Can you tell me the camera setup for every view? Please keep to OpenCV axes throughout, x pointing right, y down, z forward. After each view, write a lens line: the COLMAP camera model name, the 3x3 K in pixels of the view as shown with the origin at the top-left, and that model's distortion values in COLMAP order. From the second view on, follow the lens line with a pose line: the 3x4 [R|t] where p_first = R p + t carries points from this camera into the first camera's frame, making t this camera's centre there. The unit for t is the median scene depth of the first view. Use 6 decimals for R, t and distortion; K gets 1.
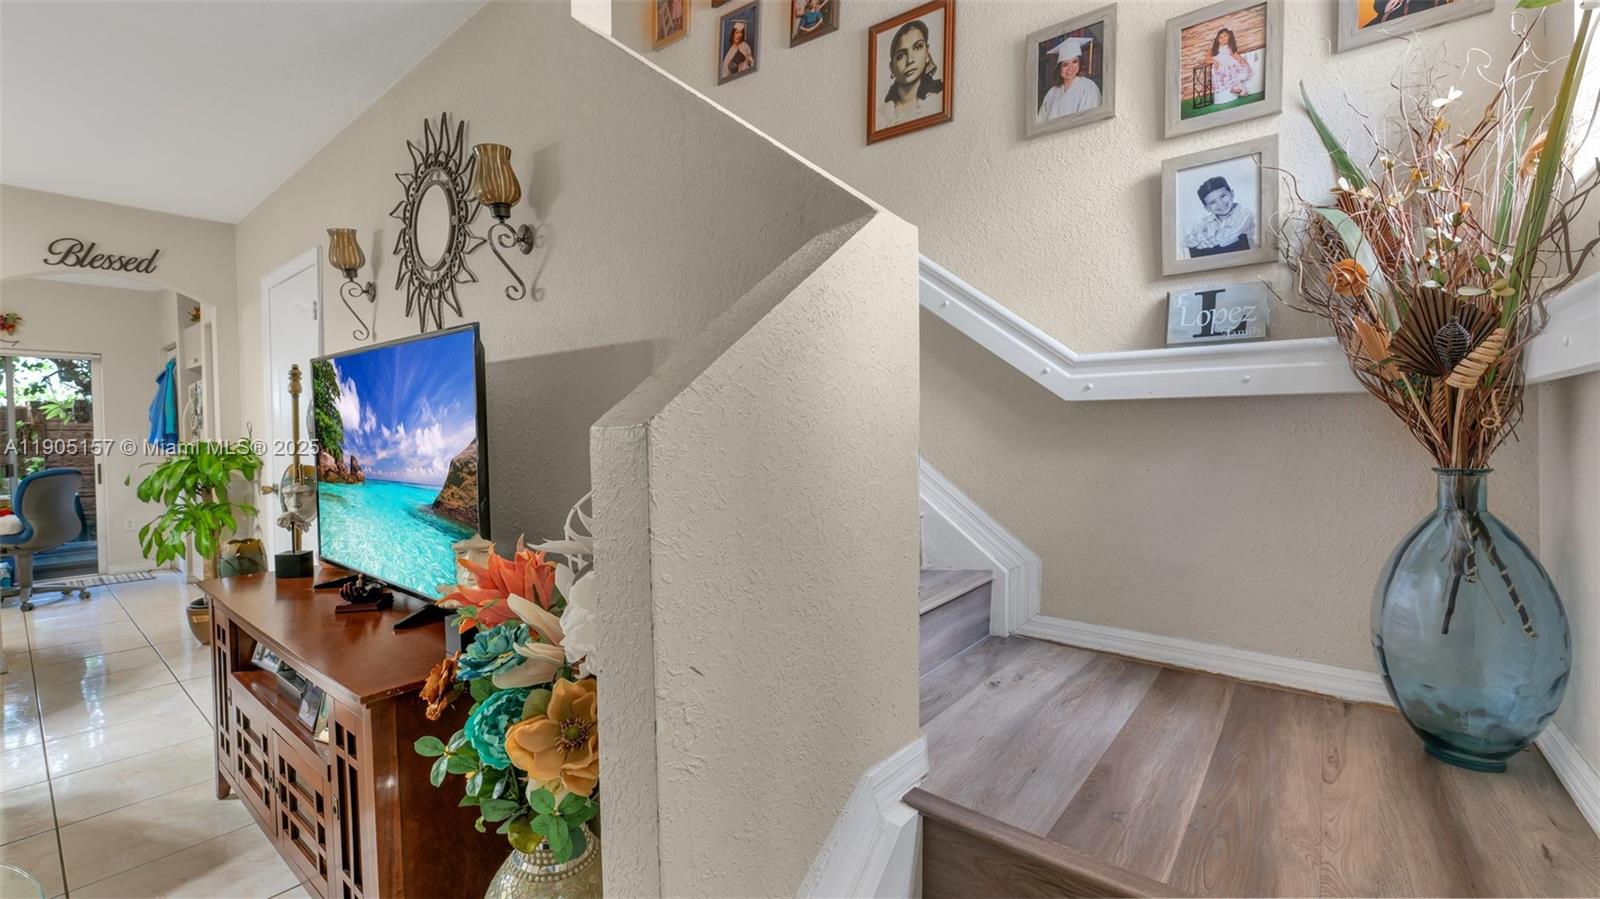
lens RADIAL K [[652.2, 0, 799.8], [0, 652.2, 443.9], [0, 0, 1]] dist [-0.015620, -0.000207]
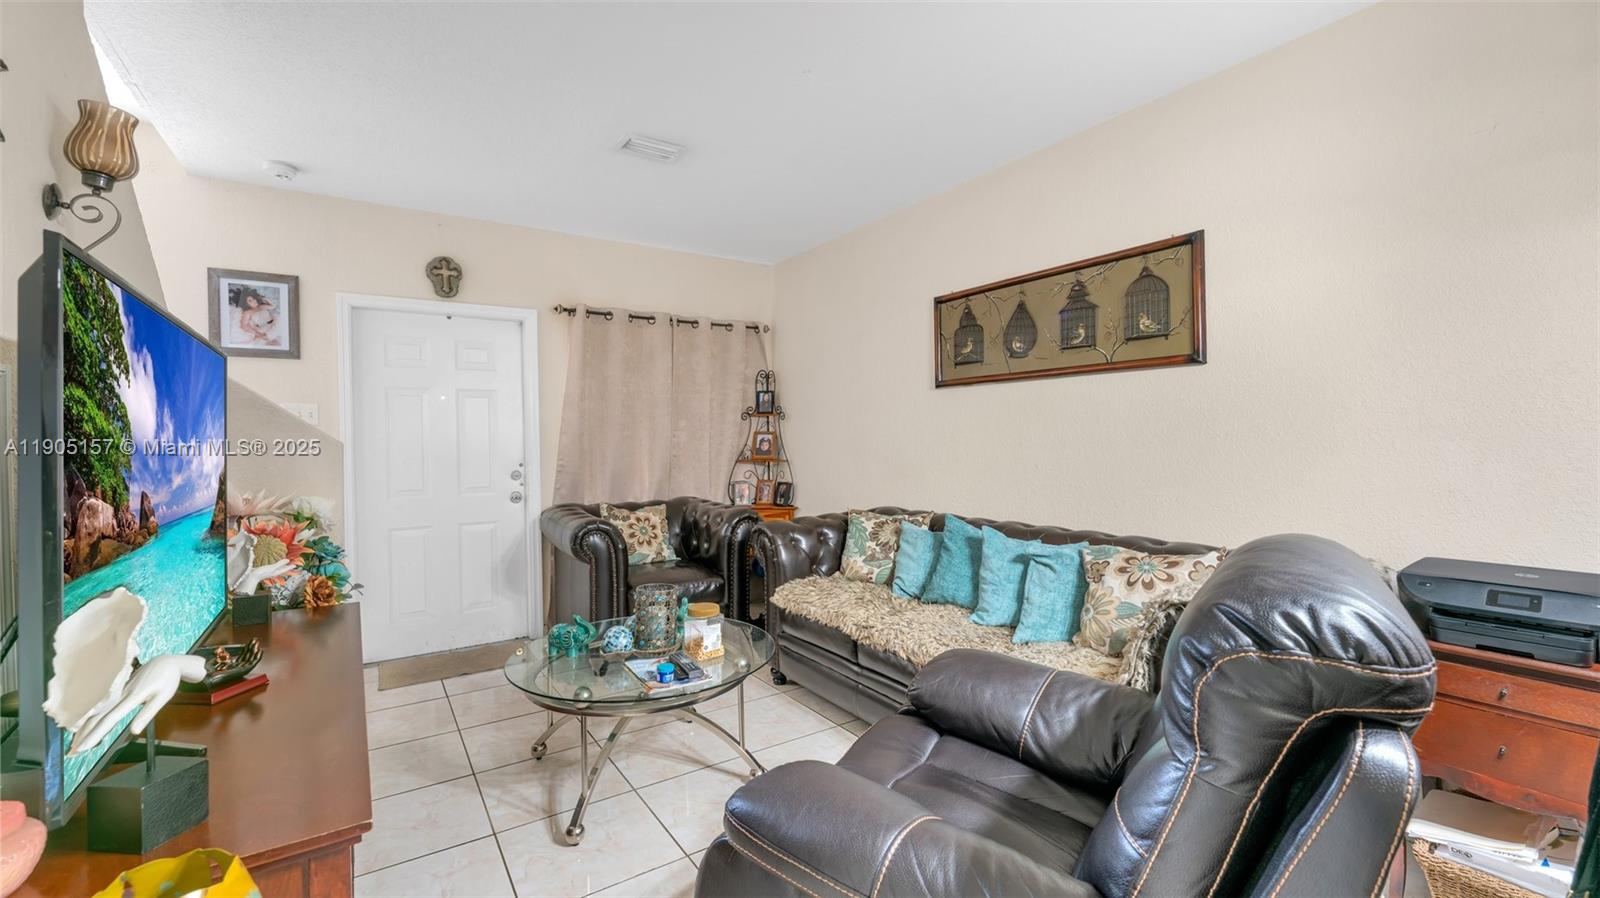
lens RADIAL K [[652.2, 0, 801.9], [0, 652.2, 446.1], [0, 0, 1]] dist [-0.015620, -0.000207]
pose [[-0.942496, 0.010132, 0.334065, -1.356706], [0.021070, 0.999353, 0.029136, -0.023407], [-0.333554, 0.034499, -0.942100, 1.291145]]
